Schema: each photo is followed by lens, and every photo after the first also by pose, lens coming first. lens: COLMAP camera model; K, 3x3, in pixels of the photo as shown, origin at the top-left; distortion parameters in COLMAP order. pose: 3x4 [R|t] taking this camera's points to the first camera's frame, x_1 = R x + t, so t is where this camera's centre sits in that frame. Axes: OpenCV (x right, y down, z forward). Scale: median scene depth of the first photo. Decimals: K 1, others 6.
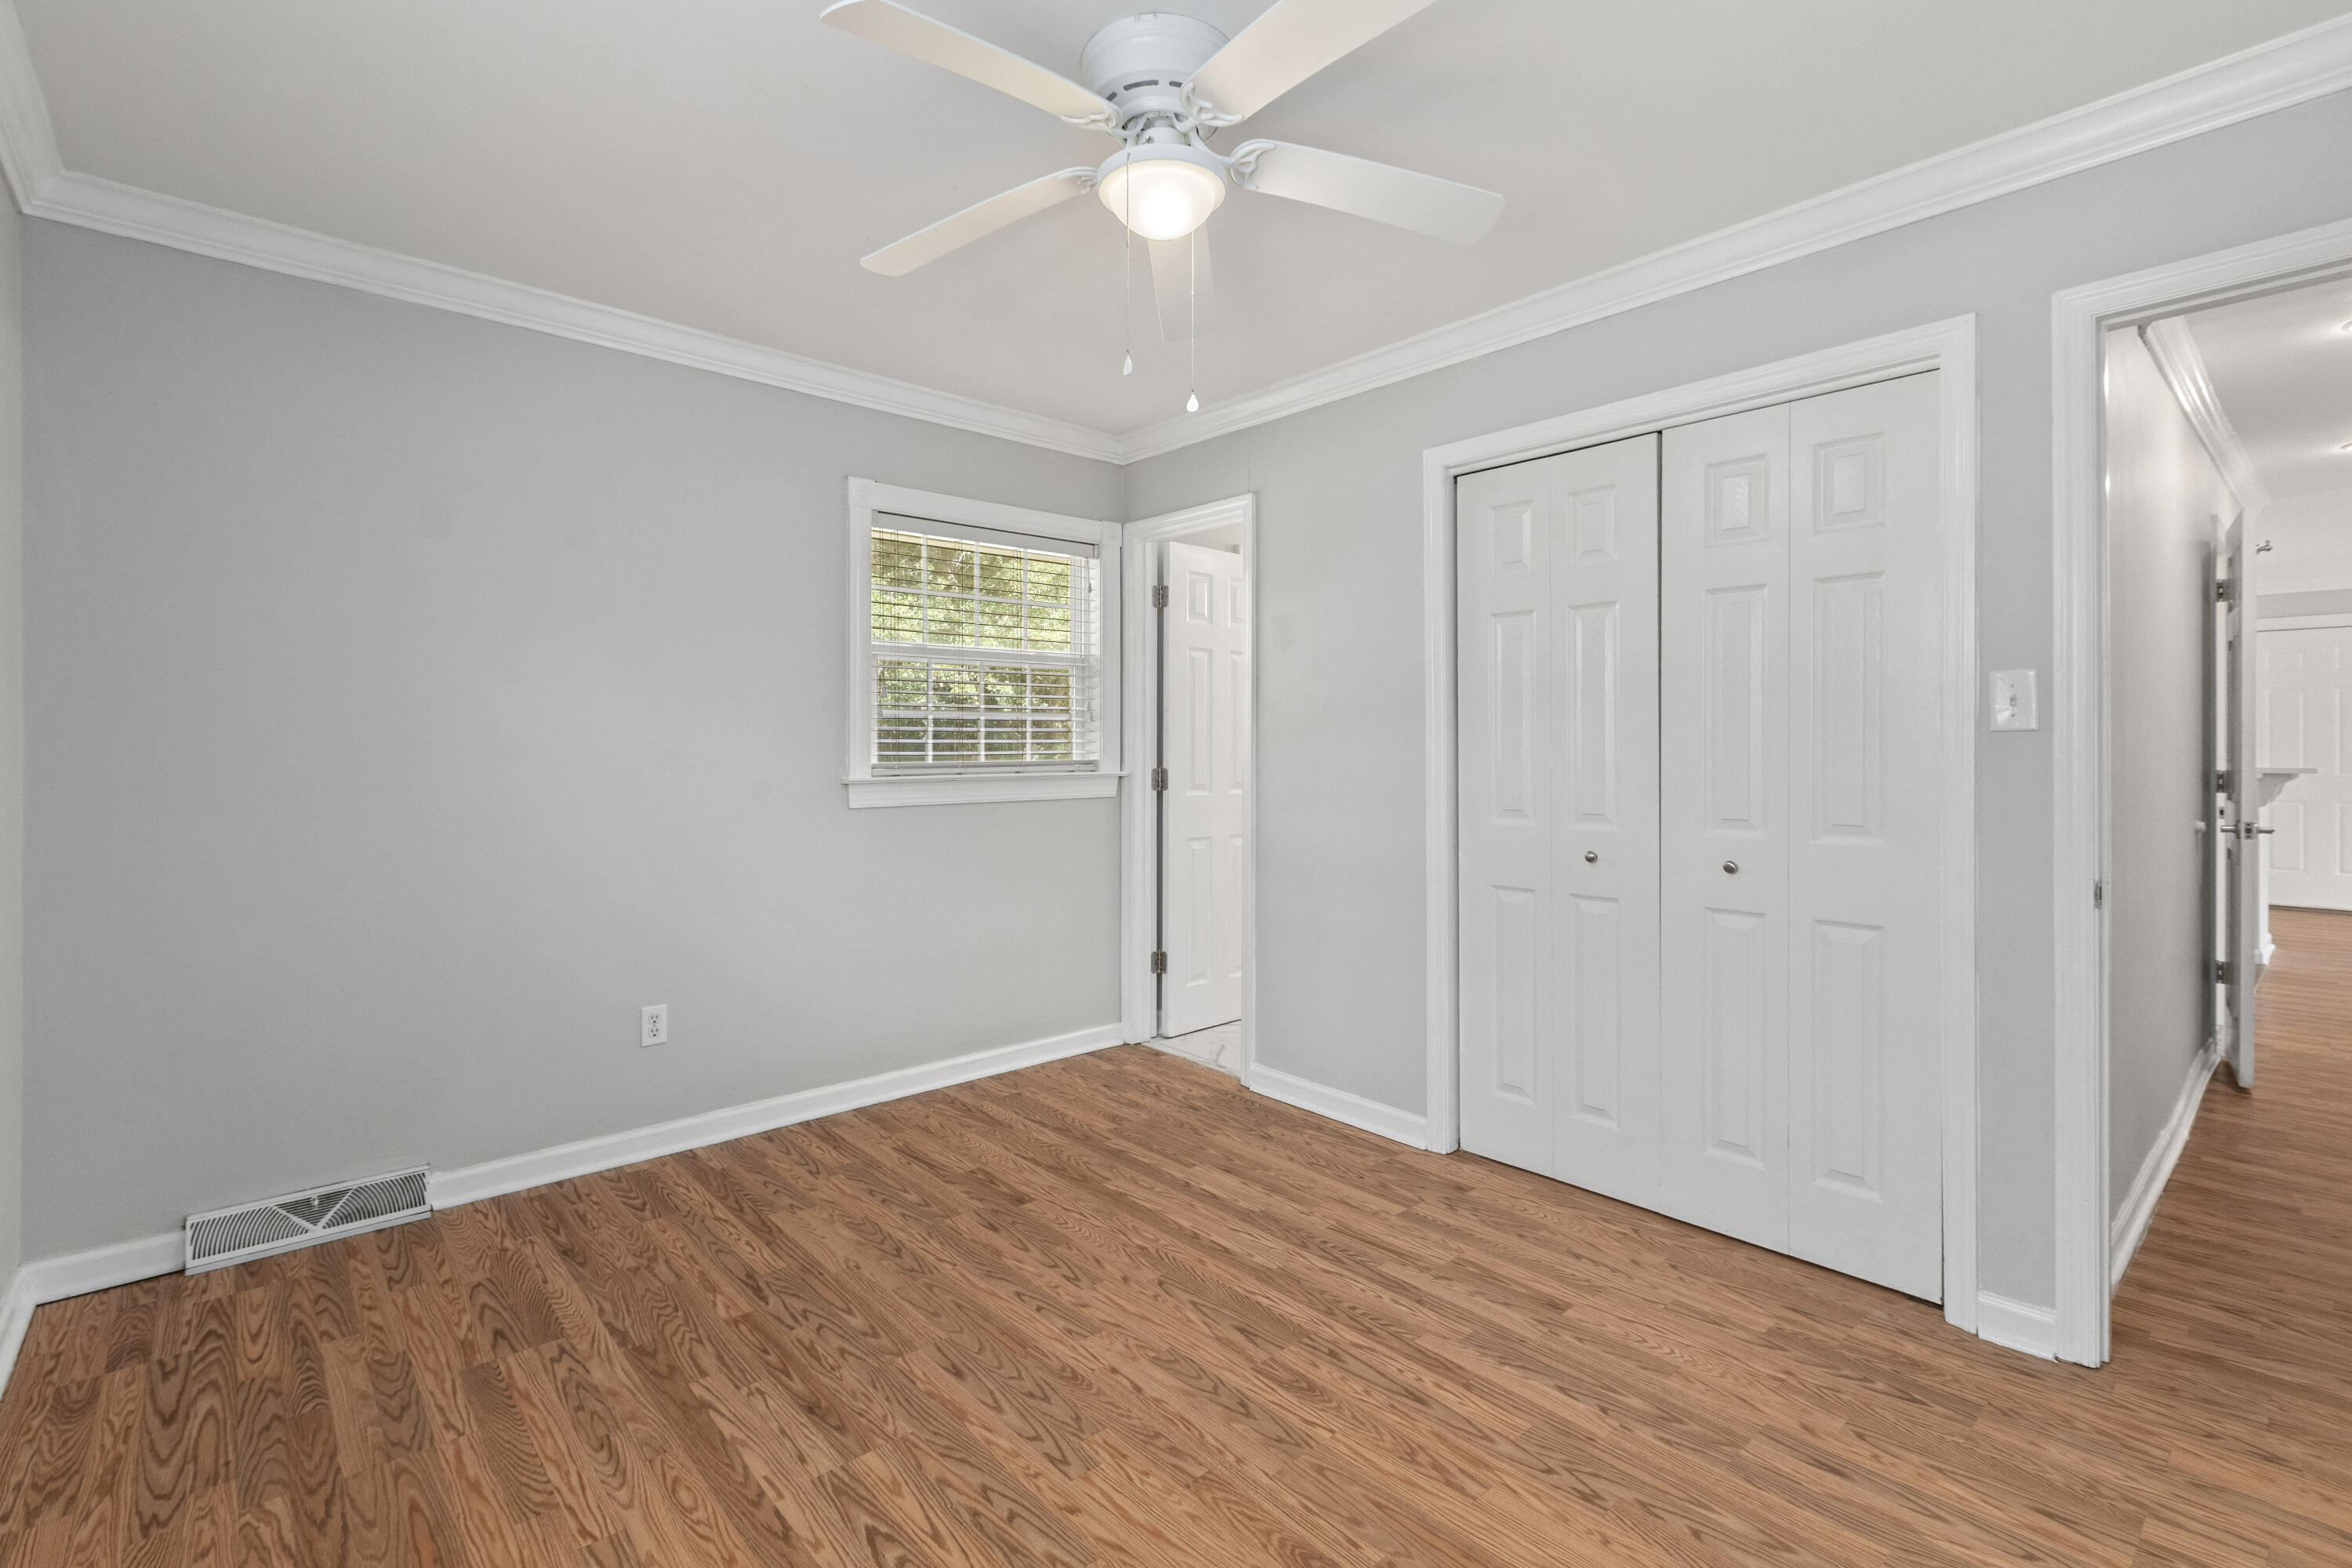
lens RADIAL K [[1073.6, 0, 1174.9], [0, 1073.6, 764.9], [0, 0, 1]] dist [-0.000001, -0.001192]
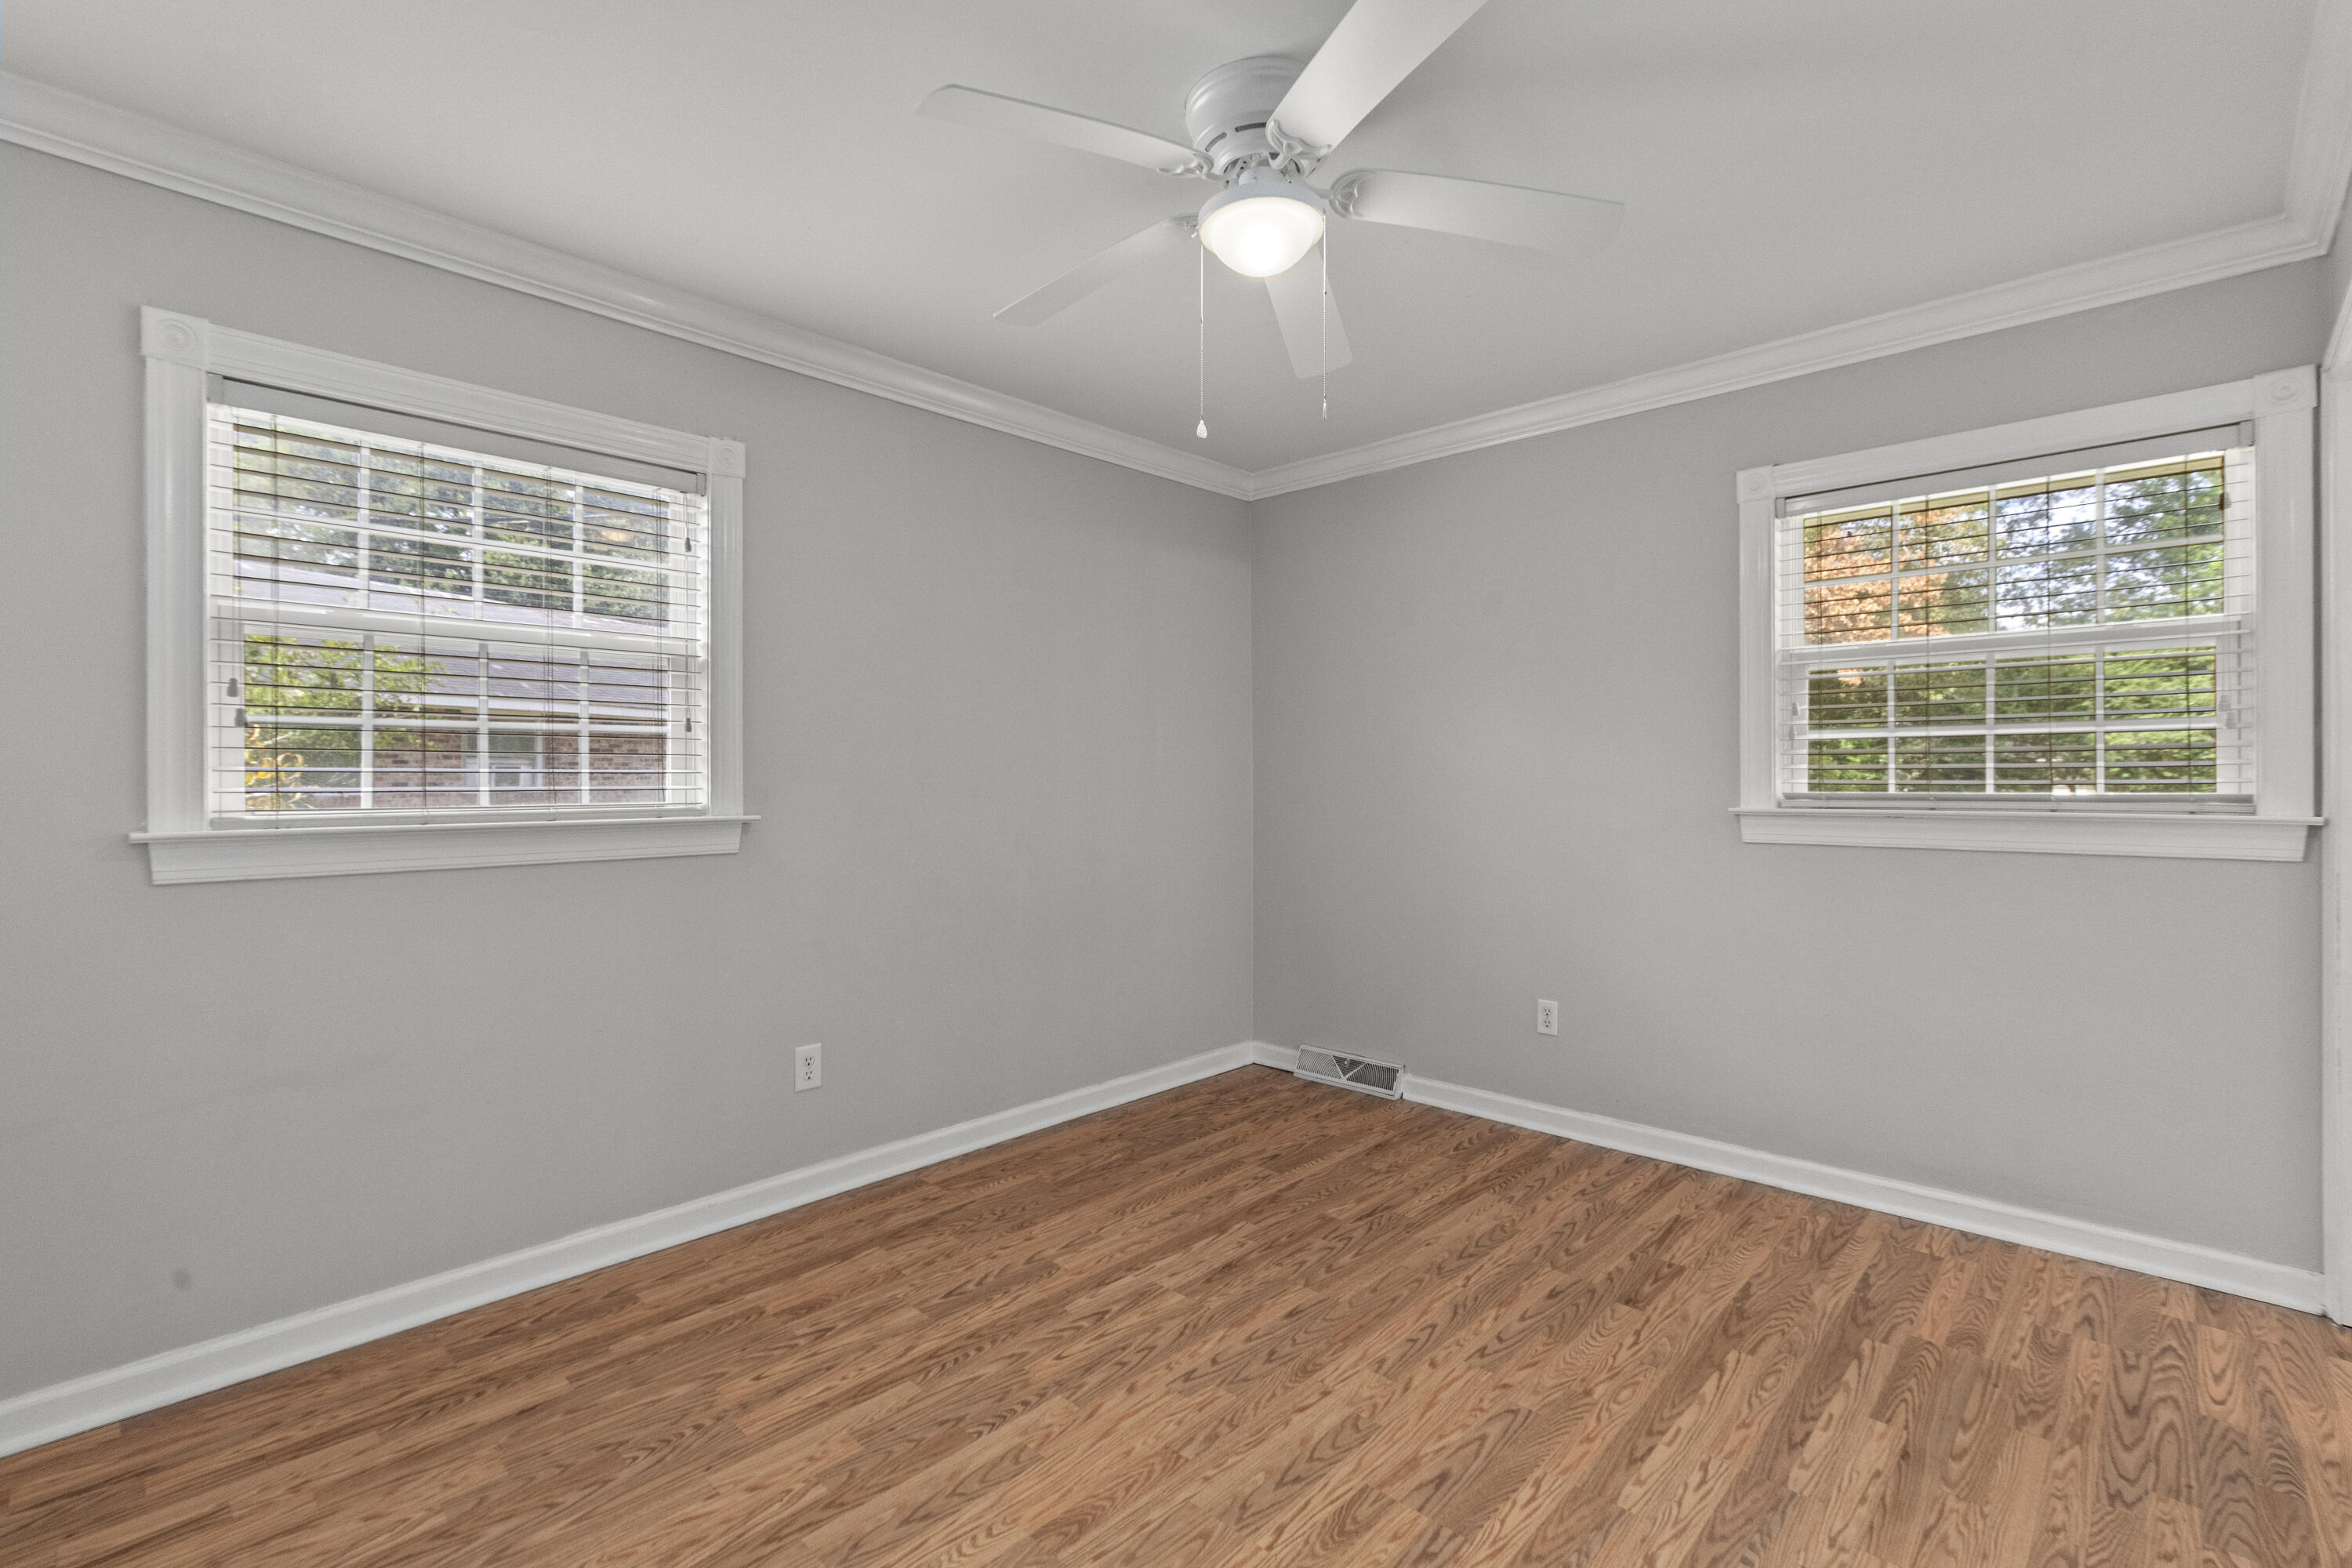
lens RADIAL K [[1057.5, 0, 1171.2], [0, 1057.5, 792.6], [0, 0, 1]] dist [-0.000678, -0.000902]
pose [[0.077297, 0.016202, -0.996876, 0.694976], [-0.015090, 0.999772, 0.015079, -0.008865], [0.996894, 0.013878, 0.077524, 0.587575]]
